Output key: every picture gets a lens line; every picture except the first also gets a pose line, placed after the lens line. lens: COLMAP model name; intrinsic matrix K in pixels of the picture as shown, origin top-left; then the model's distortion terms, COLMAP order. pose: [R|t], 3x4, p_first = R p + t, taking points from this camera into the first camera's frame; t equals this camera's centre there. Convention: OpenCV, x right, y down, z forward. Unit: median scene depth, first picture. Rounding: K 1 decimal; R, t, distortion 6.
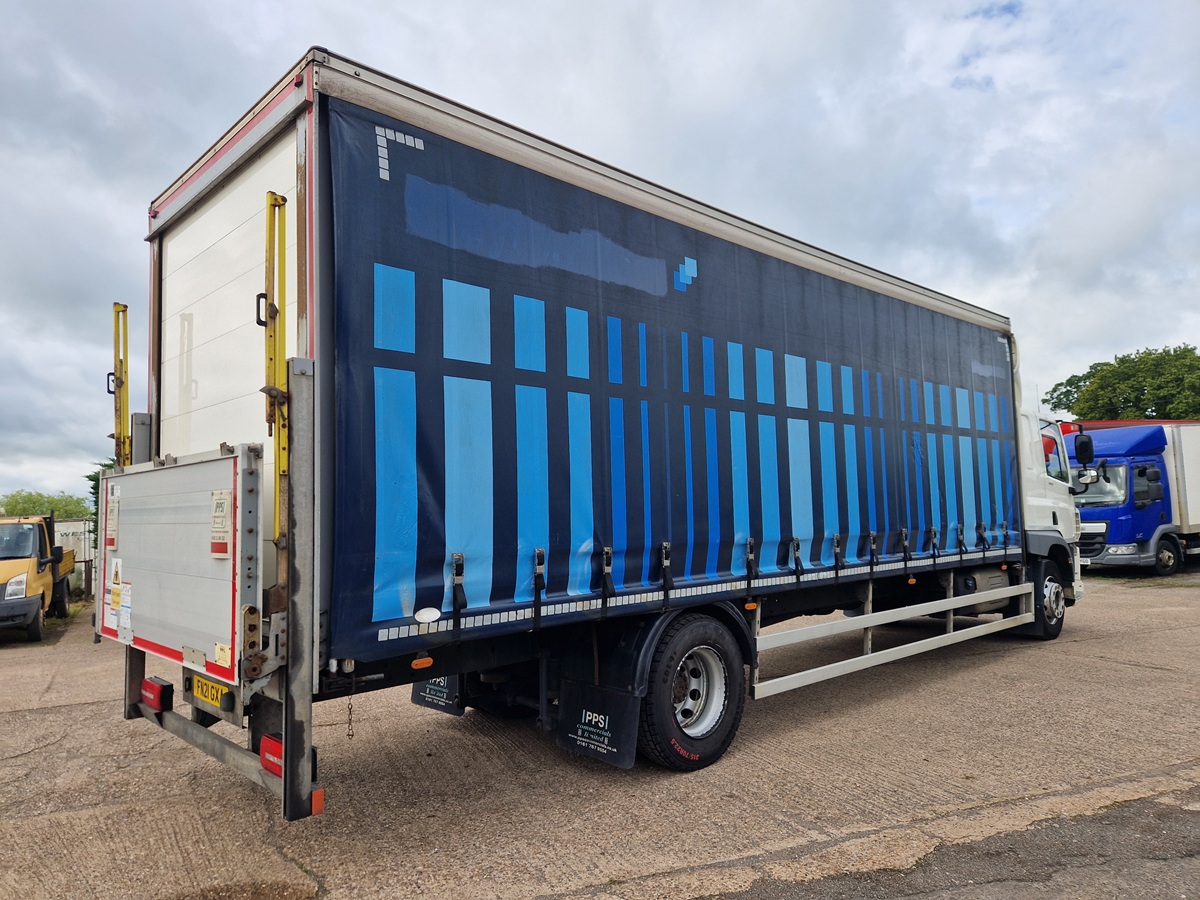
lens RADIAL K [[795.3, 0, 596.0], [0, 795.3, 449.5], [0, 0, 1]] dist [0.083563, -0.067692]
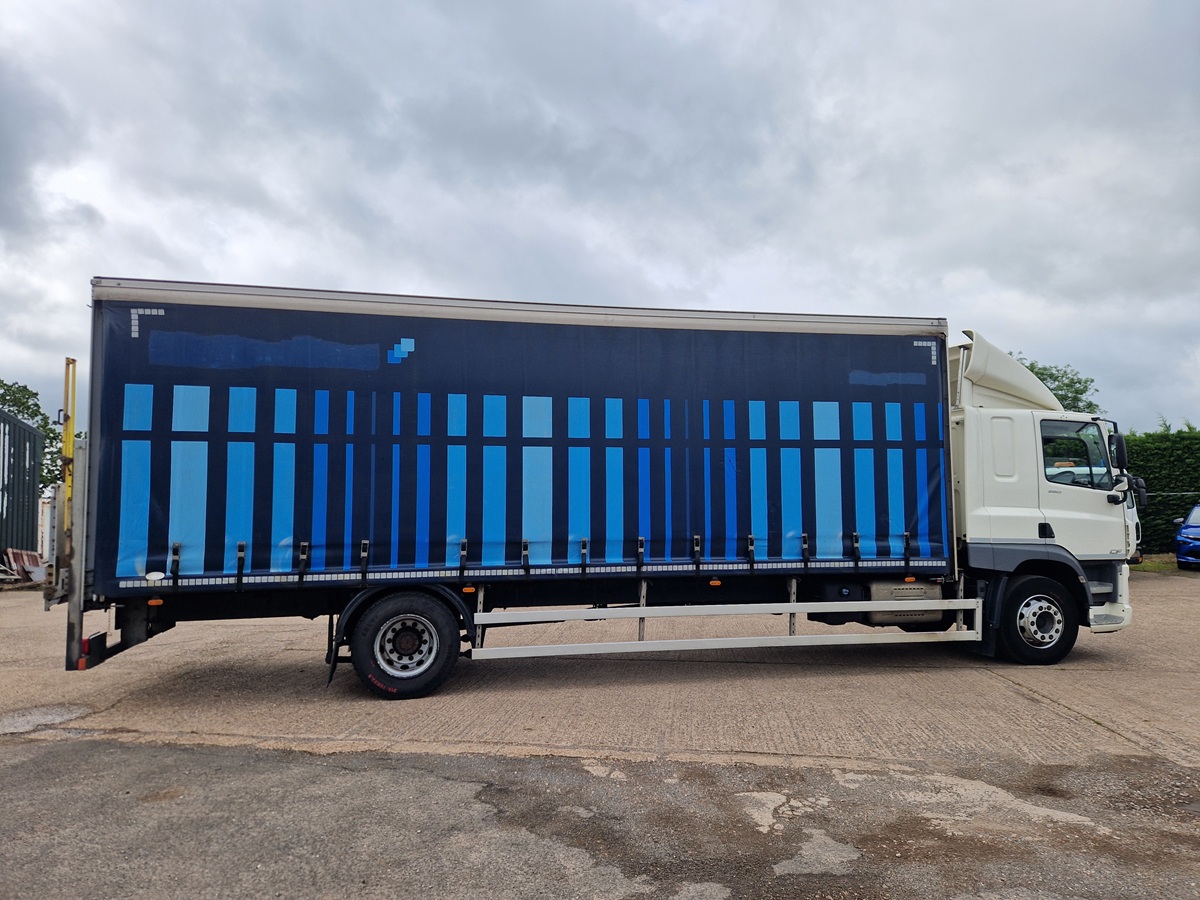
lens RADIAL K [[799.1, 0, 596.7], [0, 799.1, 440.0], [0, 0, 1]] dist [0.076324, -0.067292]
pose [[0.864229, -0.016476, -0.502828, 1.420636], [0.023389, 0.999699, 0.007442, -0.081321], [0.502554, -0.018192, 0.864354, -0.070288]]
